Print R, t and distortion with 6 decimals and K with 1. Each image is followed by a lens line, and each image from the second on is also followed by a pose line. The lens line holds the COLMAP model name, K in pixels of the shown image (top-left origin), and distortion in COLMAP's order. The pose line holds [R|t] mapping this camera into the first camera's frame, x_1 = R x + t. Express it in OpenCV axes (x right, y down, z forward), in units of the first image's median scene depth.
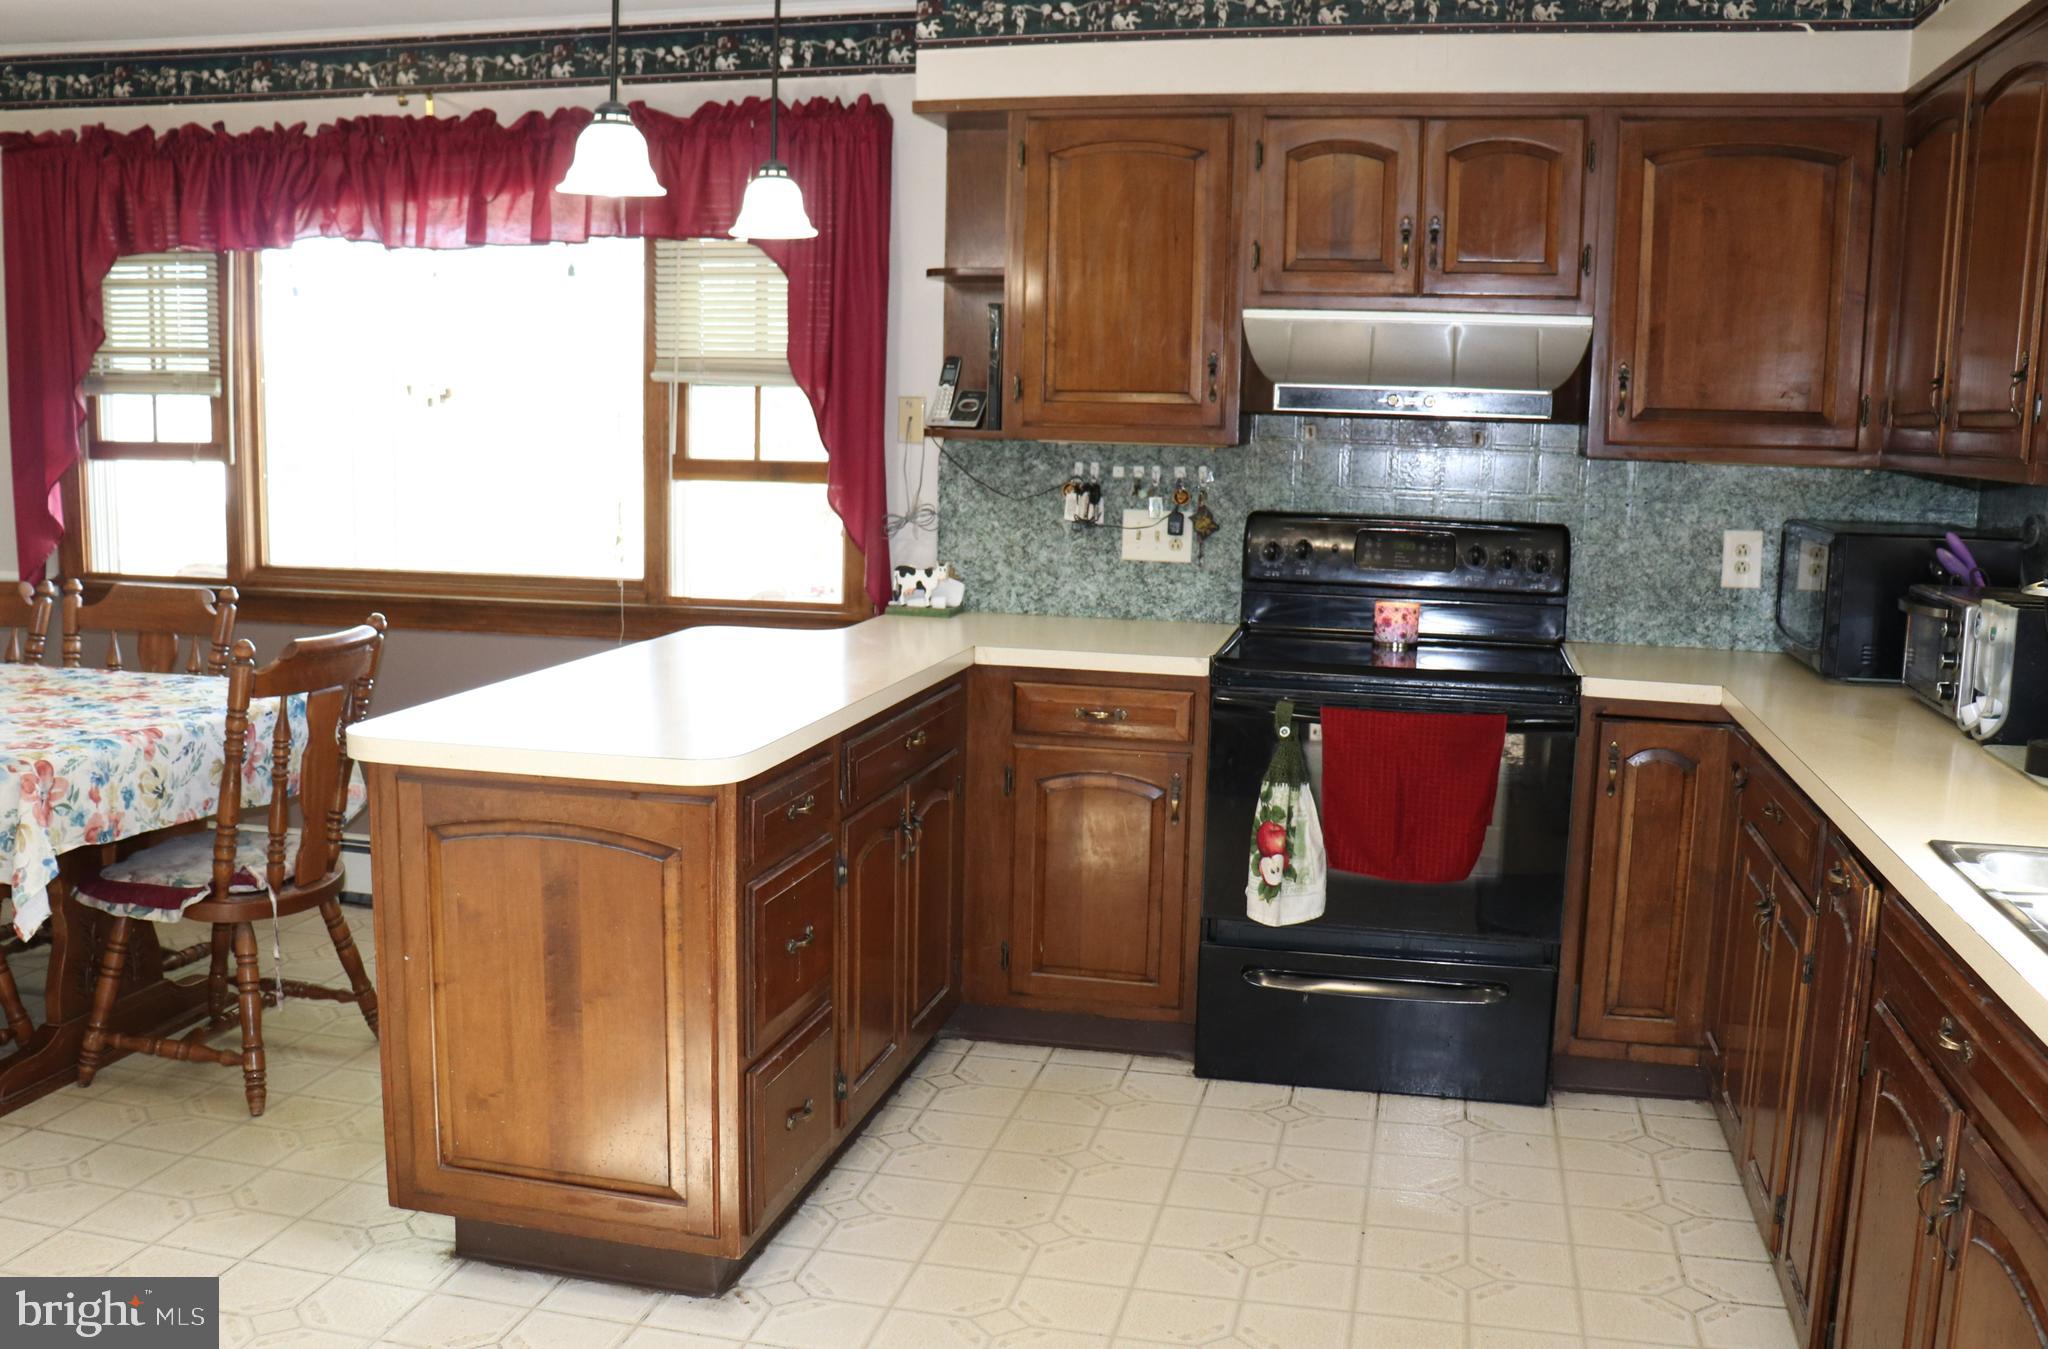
lens RADIAL K [[1701.5, 0, 1027.3], [0, 1701.5, 674.4], [0, 0, 1]] dist [-0.096701, 0.030130]
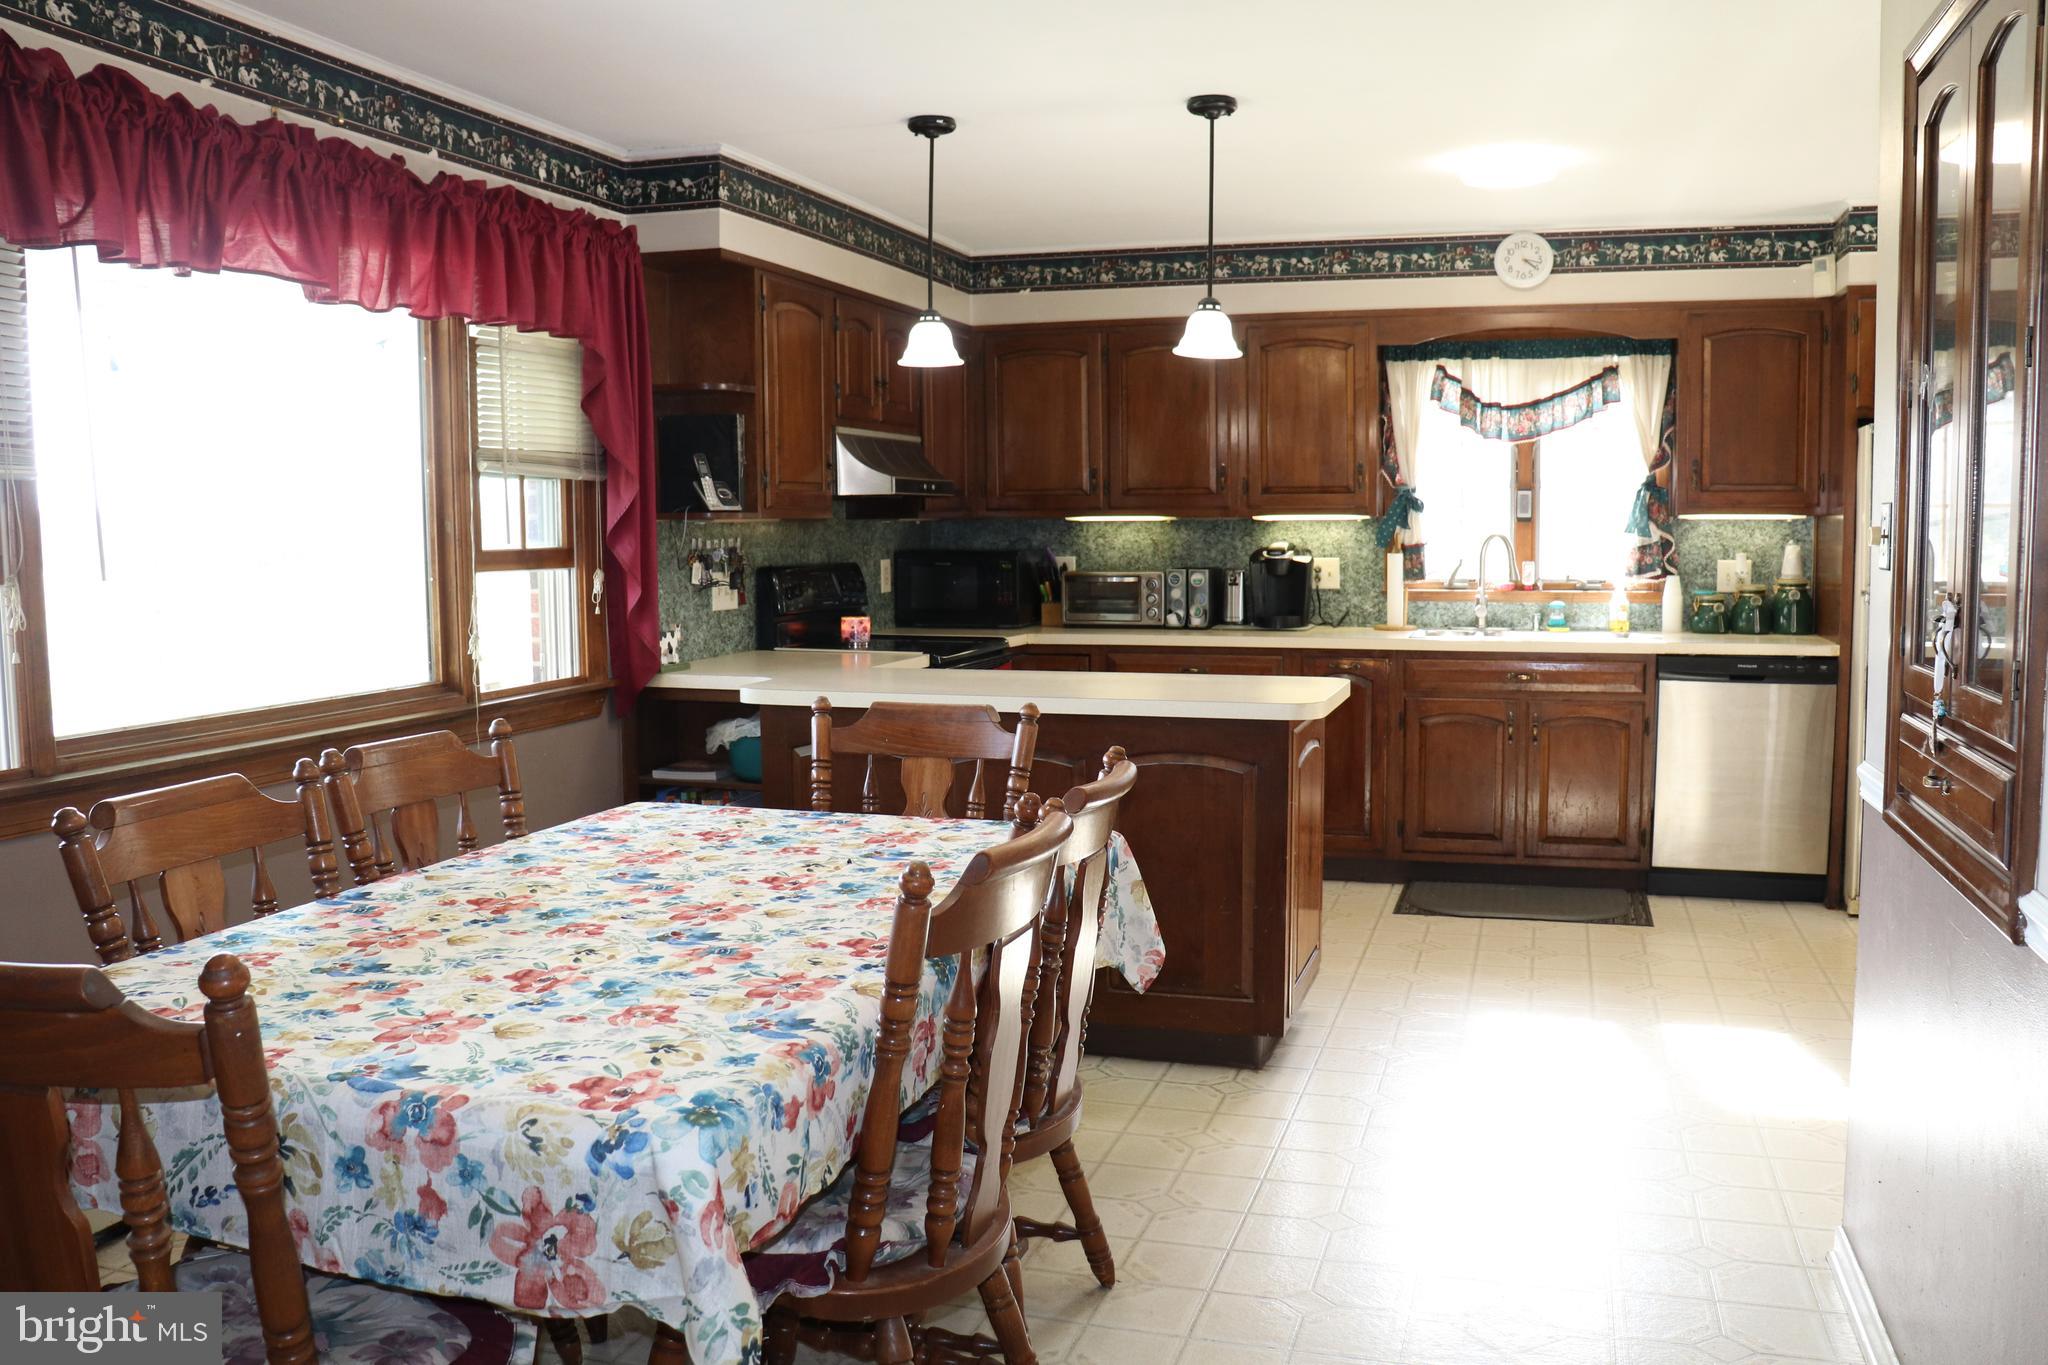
lens RADIAL K [[1701.5, 0, 1020.8], [0, 1701.5, 685.1], [0, 0, 1]] dist [-0.096701, 0.030130]
pose [[0.065663, -0.119565, 0.990653, -1.160930], [0.146753, 0.983157, 0.108933, -0.112357], [-0.986991, 0.138229, 0.082104, 0.628776]]
